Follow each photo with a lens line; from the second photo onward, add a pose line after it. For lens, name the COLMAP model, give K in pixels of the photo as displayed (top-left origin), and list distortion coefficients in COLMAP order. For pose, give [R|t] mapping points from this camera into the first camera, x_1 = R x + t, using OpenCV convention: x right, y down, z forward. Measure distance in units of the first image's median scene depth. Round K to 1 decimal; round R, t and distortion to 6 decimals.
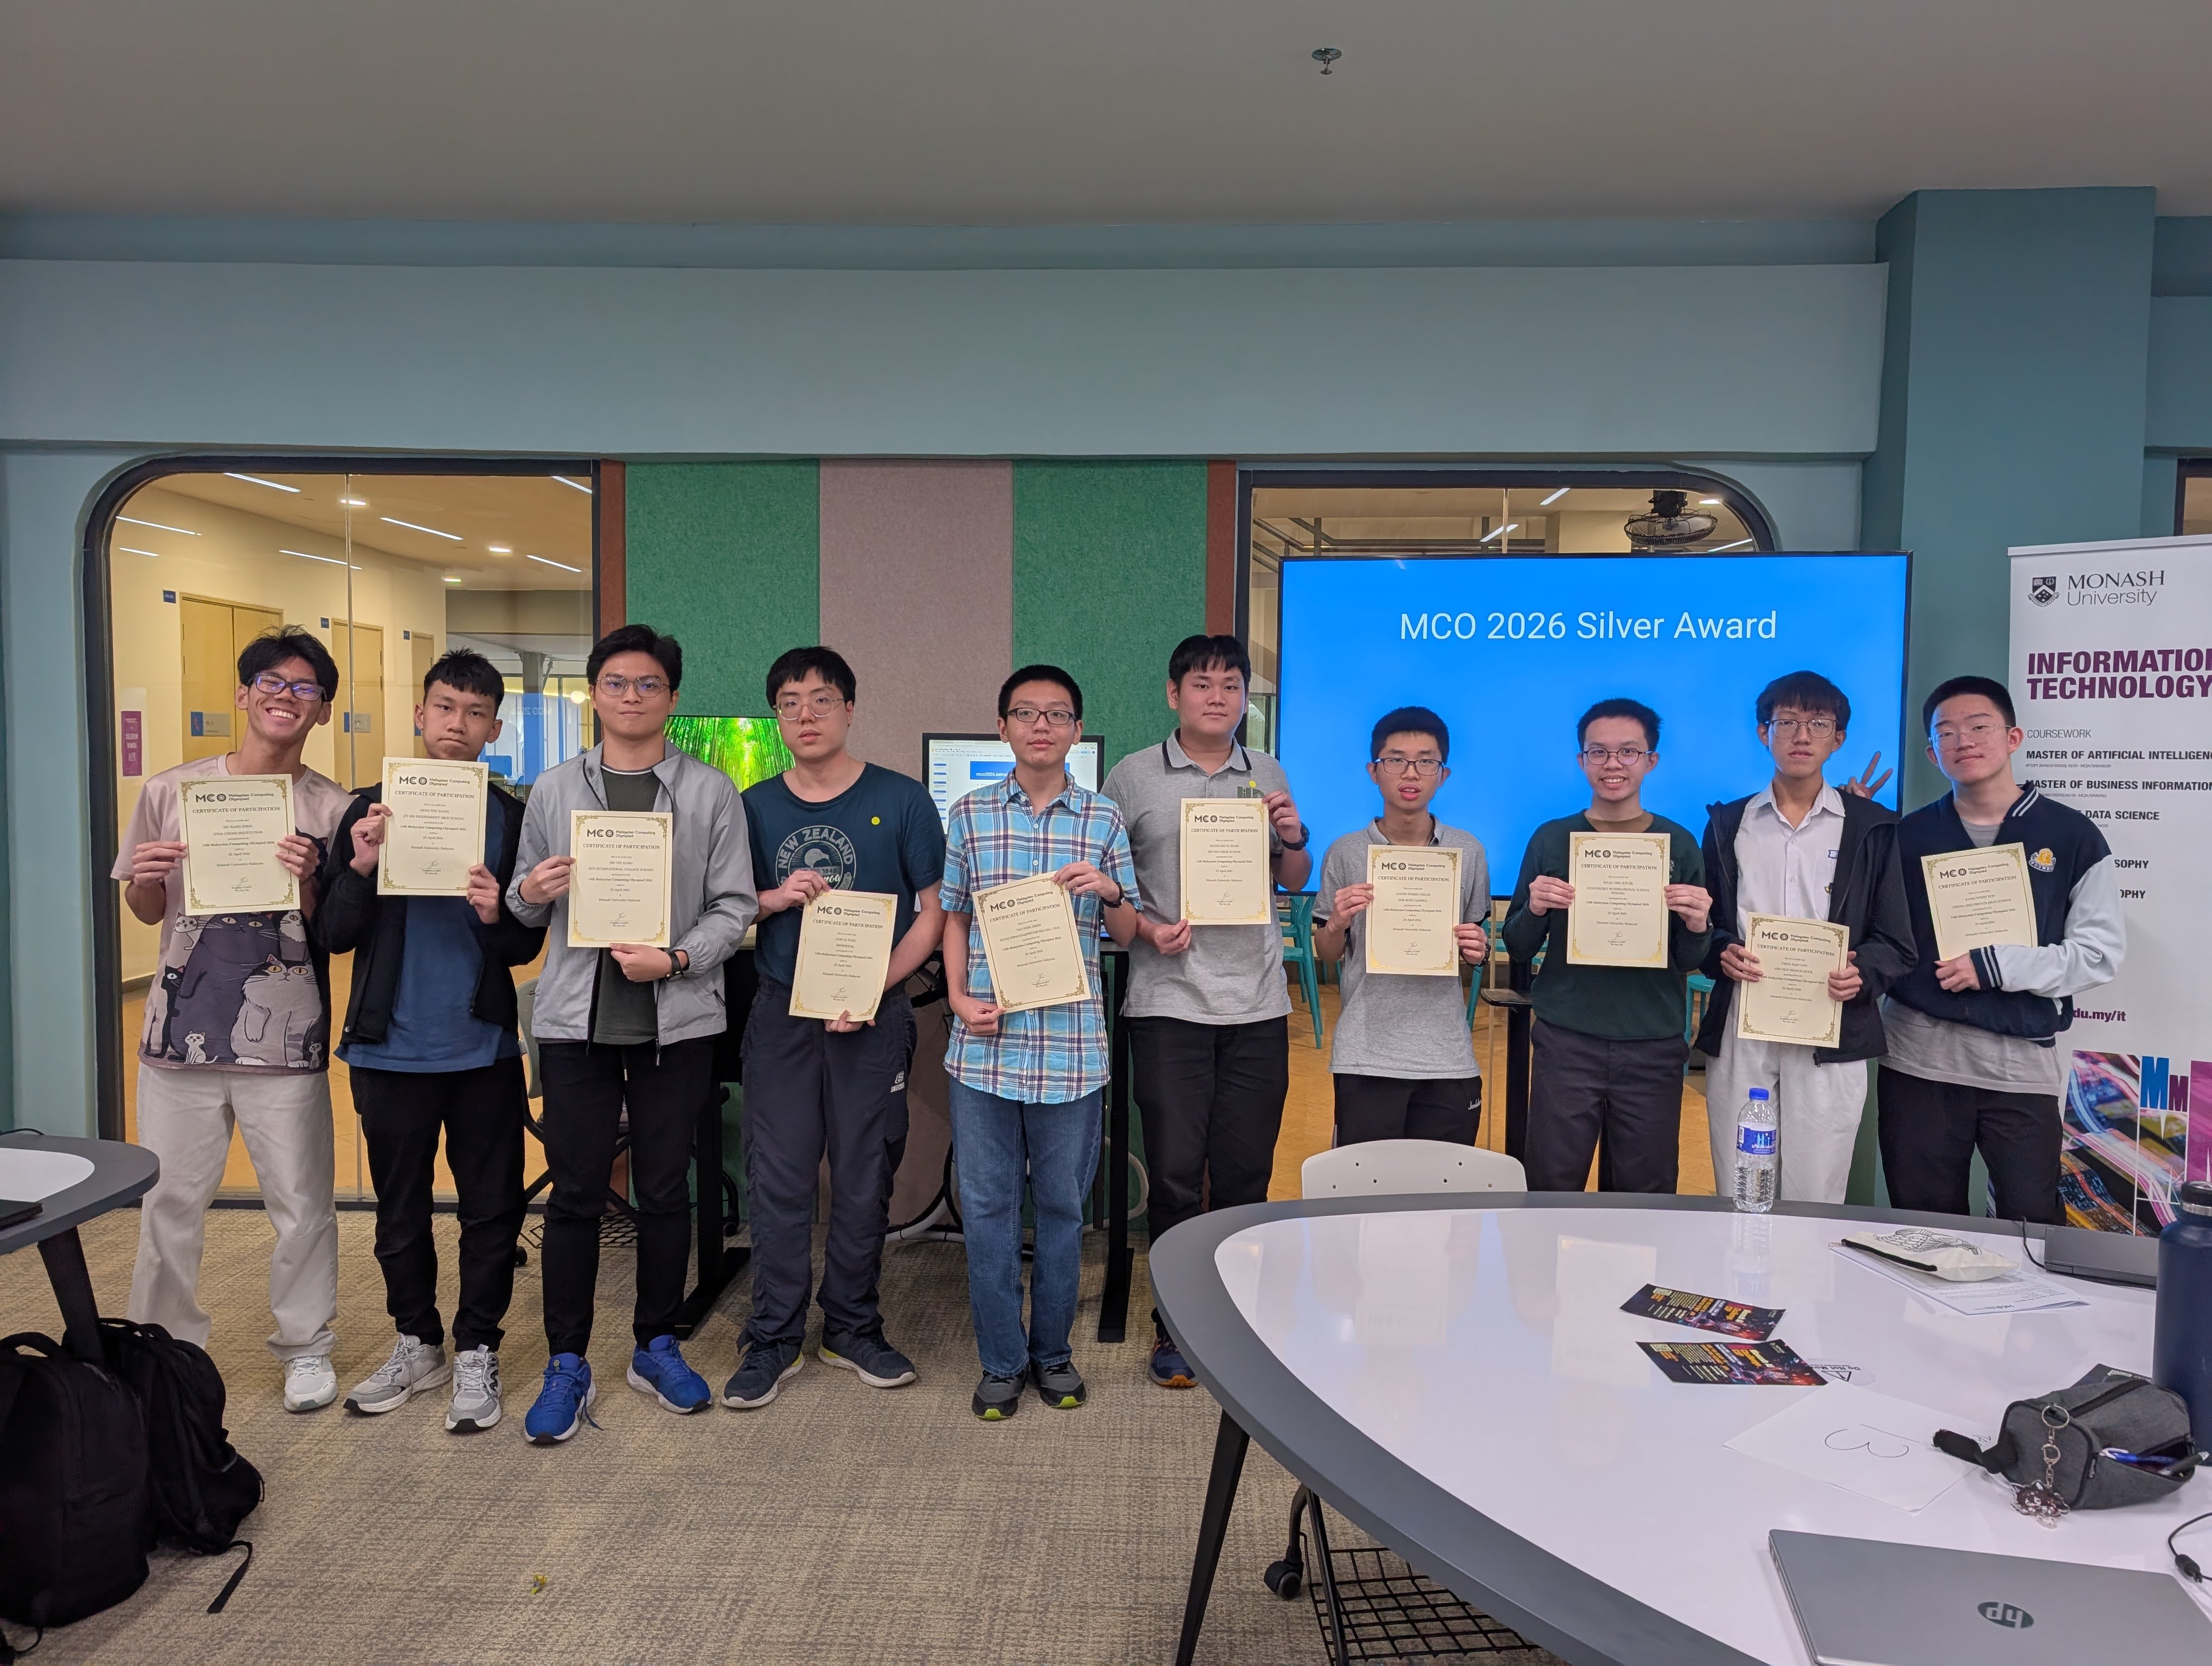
lens RADIAL K [[1589.8, 0, 1118.0], [0, 1589.8, 846.0], [0, 0, 1]] dist [0.011679, -0.007886]
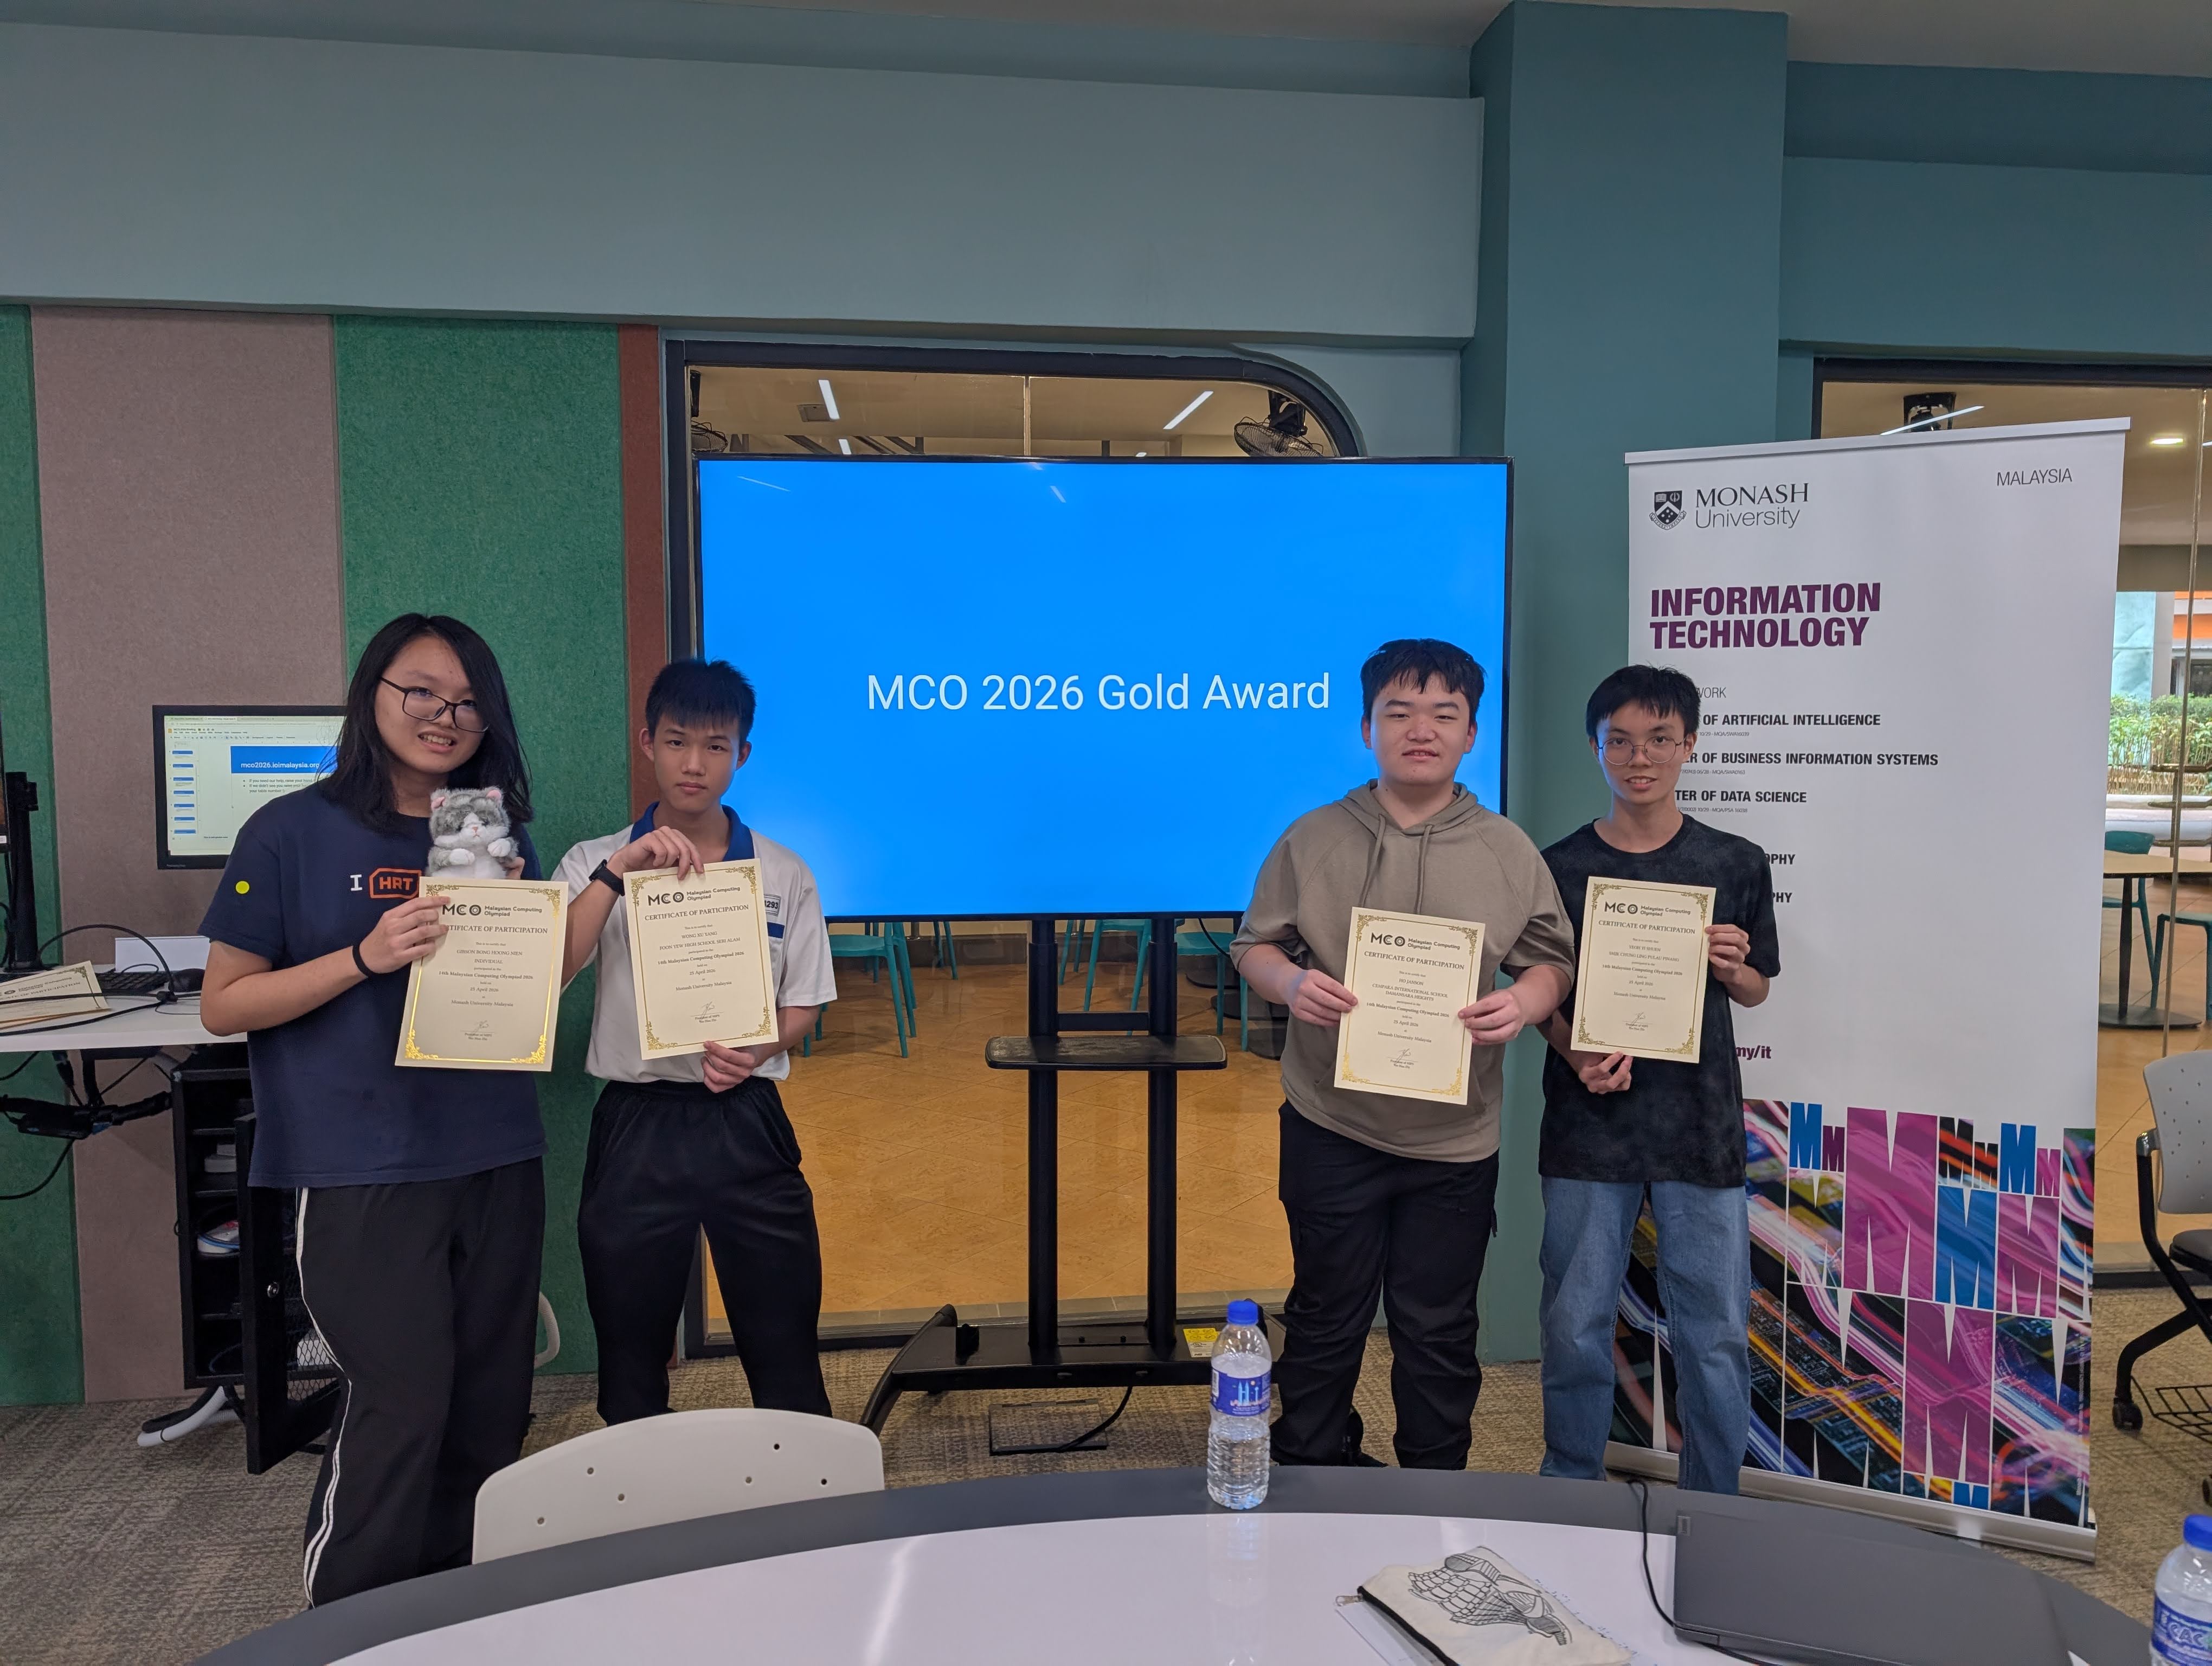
lens RADIAL K [[1589.8, 0, 1115.3], [0, 1589.8, 814.0], [0, 0, 1]] dist [0.011679, -0.007886]
pose [[0.982870, -0.025137, 0.182580, 0.169519], [0.021816, 0.999558, 0.020172, -0.032712], [-0.183006, -0.015843, 0.982984, 0.282367]]
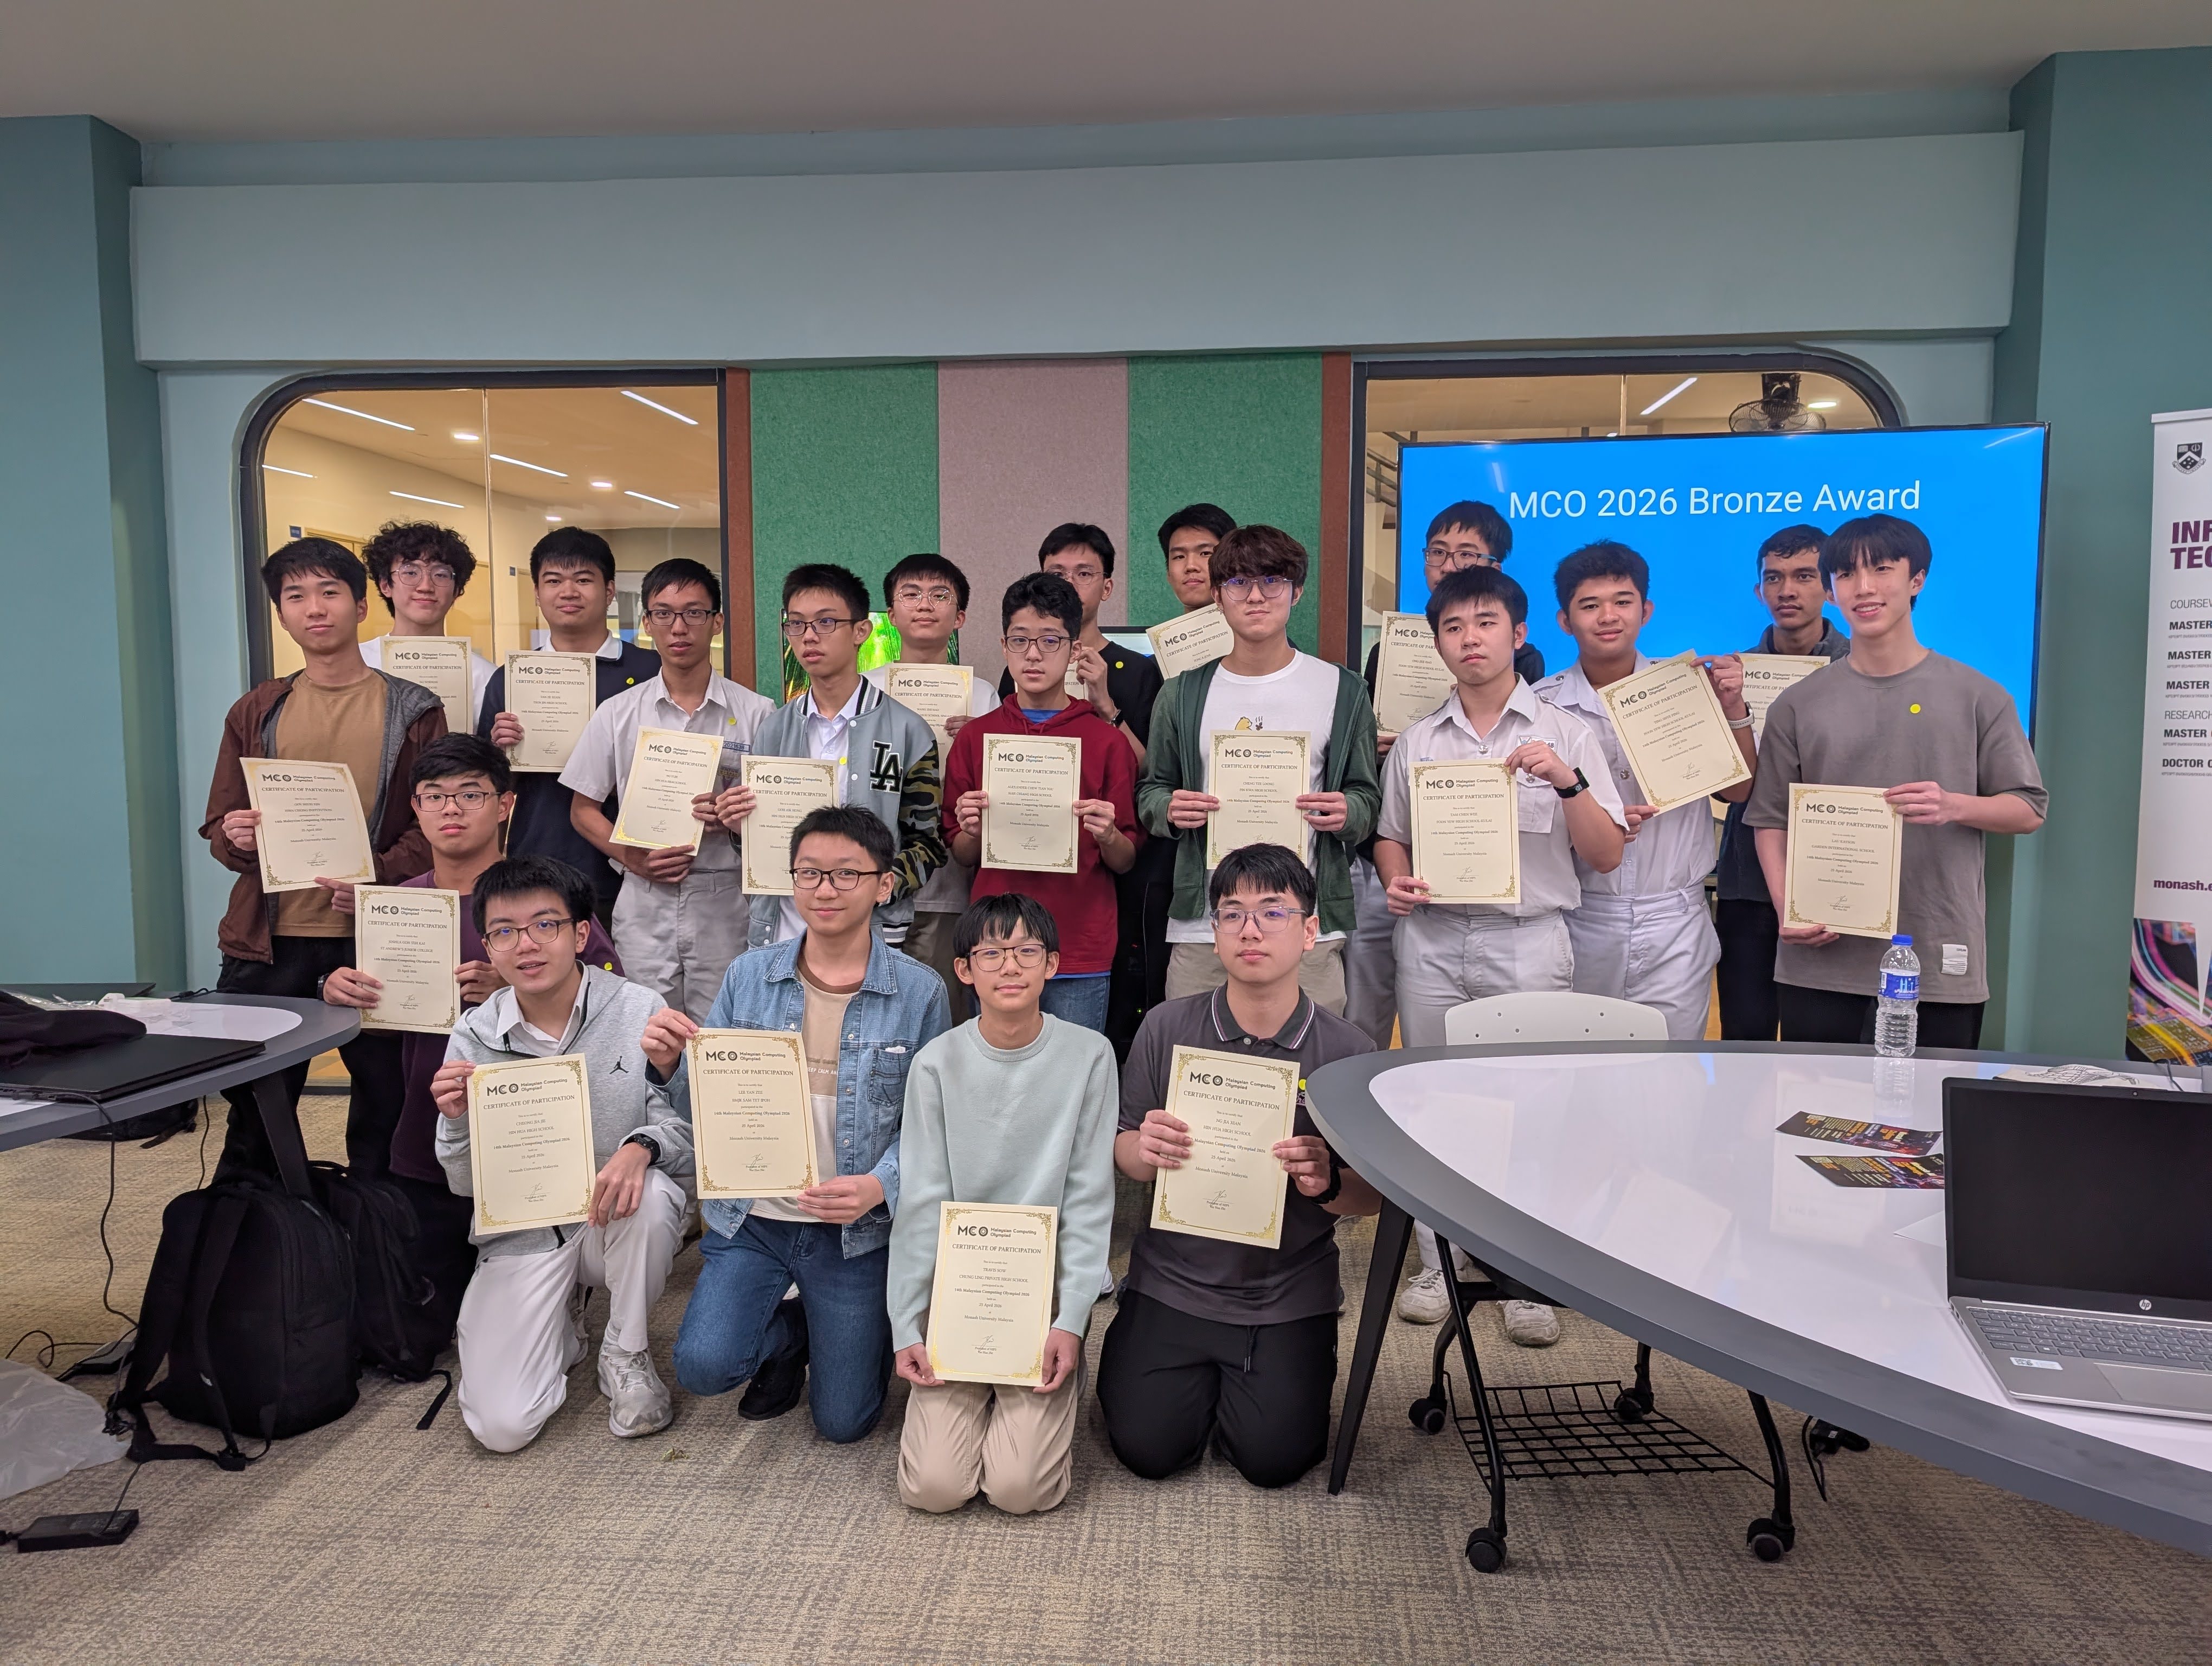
lens RADIAL K [[1589.8, 0, 1107.9], [0, 1589.8, 830.3], [0, 0, 1]] dist [0.011679, -0.007886]
pose [[0.998432, -0.007581, -0.055462, -0.030142], [0.009080, 0.999599, 0.026815, 0.036638], [0.055237, -0.027277, 0.998101, -0.021787]]
